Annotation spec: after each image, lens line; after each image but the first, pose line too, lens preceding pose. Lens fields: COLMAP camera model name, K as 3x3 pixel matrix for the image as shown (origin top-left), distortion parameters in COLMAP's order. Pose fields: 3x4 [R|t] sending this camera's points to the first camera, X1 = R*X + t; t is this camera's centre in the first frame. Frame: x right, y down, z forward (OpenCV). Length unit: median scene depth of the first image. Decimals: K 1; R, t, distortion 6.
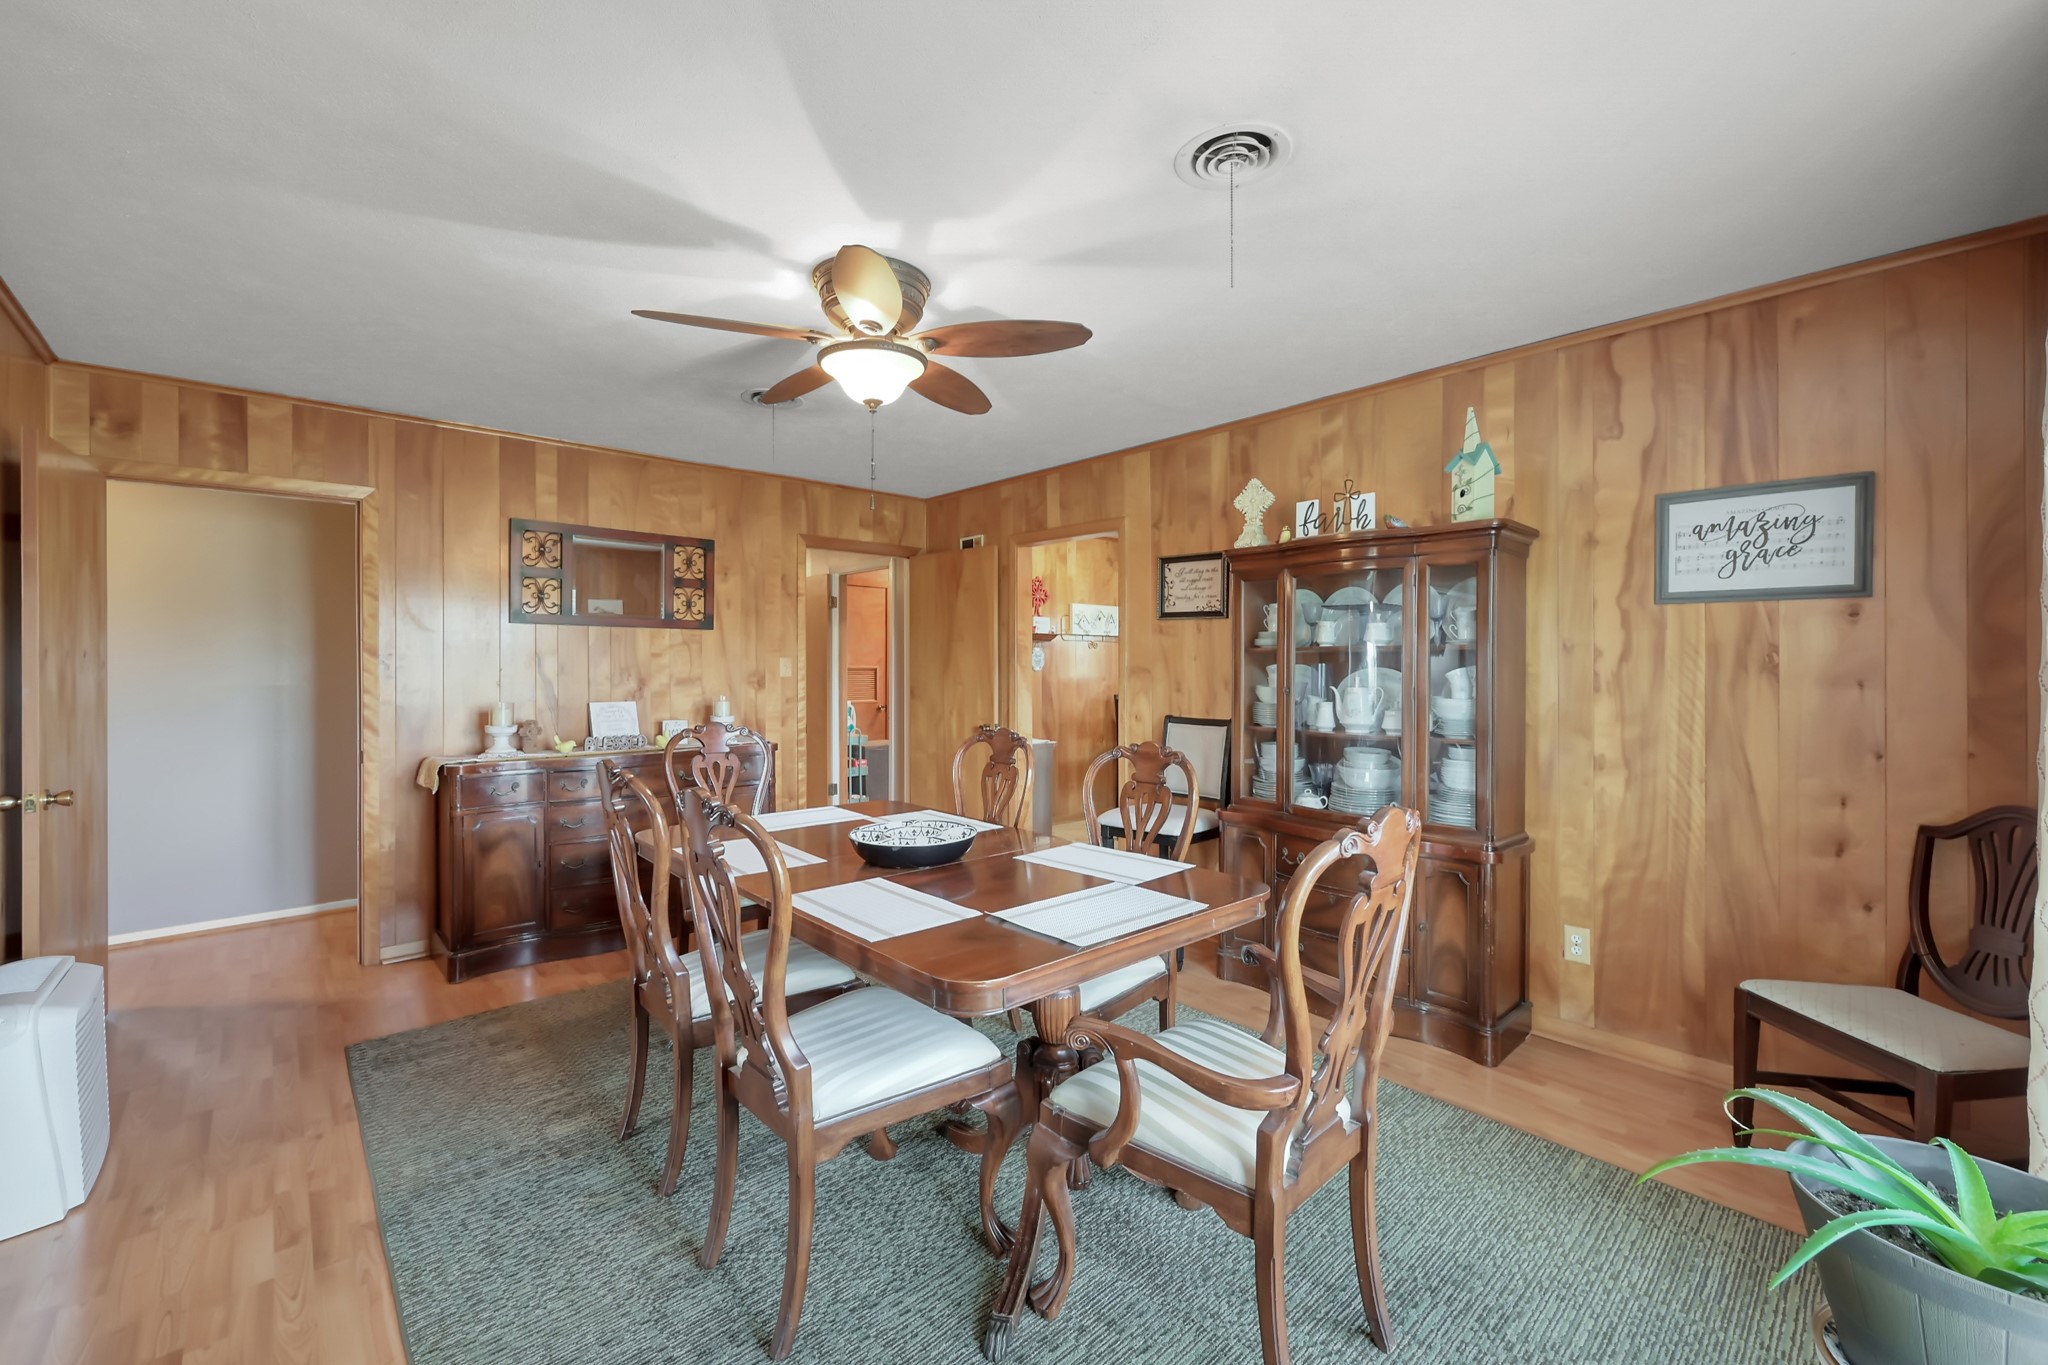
lens RADIAL K [[833.8, 0, 1017.3], [0, 833.8, 668.1], [0, 0, 1]] dist [-0.001067, 0.001069]
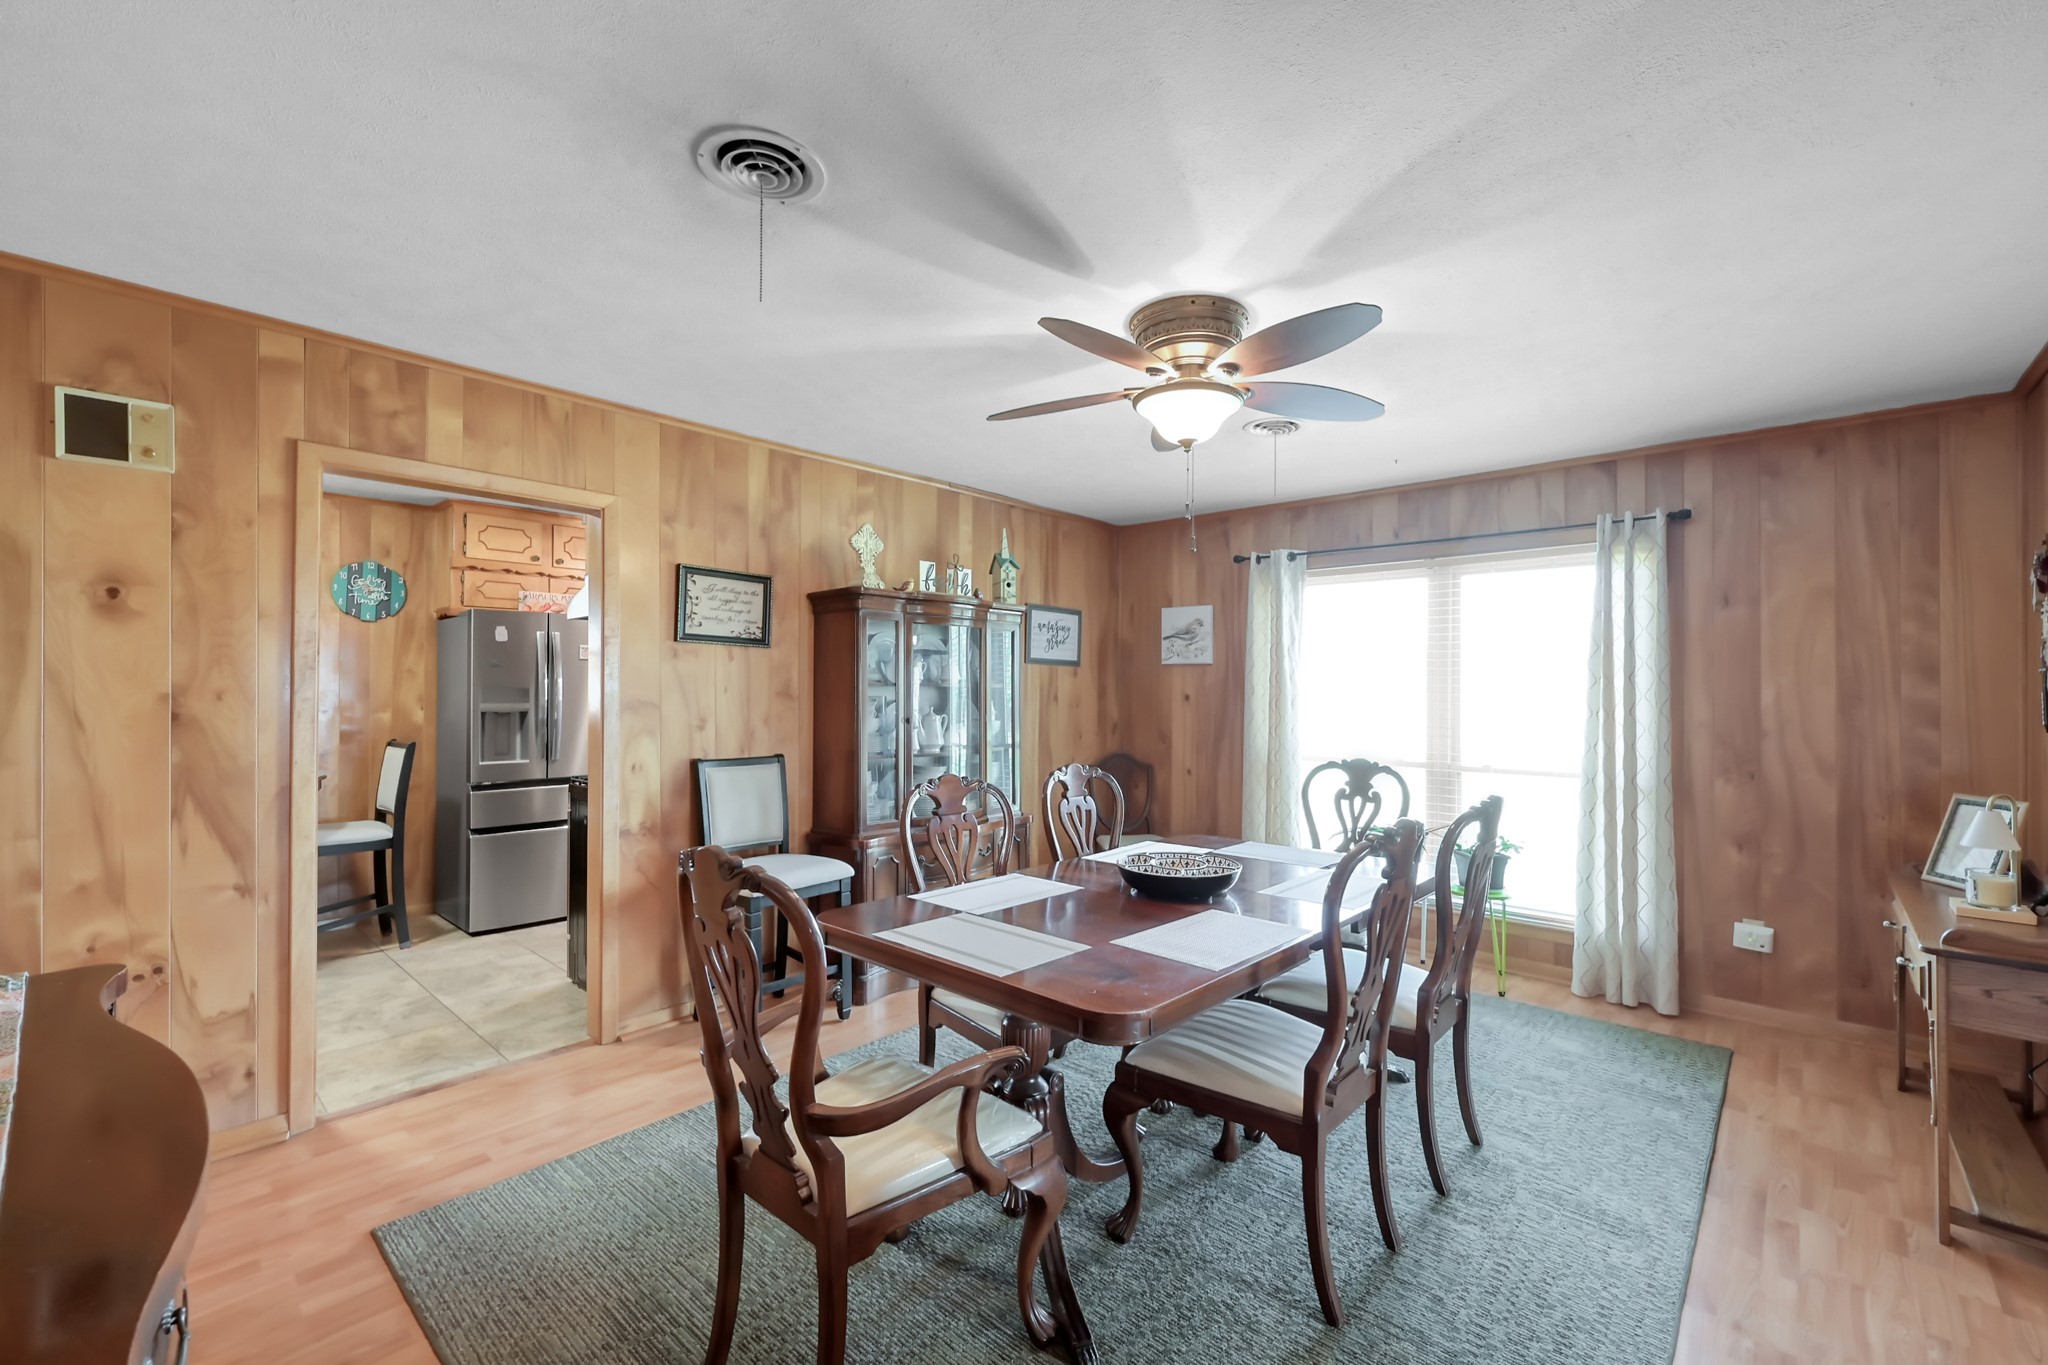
lens RADIAL K [[841.4, 0, 1027.9], [0, 841.4, 689.0], [0, 0, 1]] dist [0.001613, 0.000297]
pose [[-0.093473, 0.000571, 0.995622, -0.689722], [-0.003749, 0.999993, -0.000926, -0.013158], [-0.995615, -0.003819, -0.093470, 0.765964]]
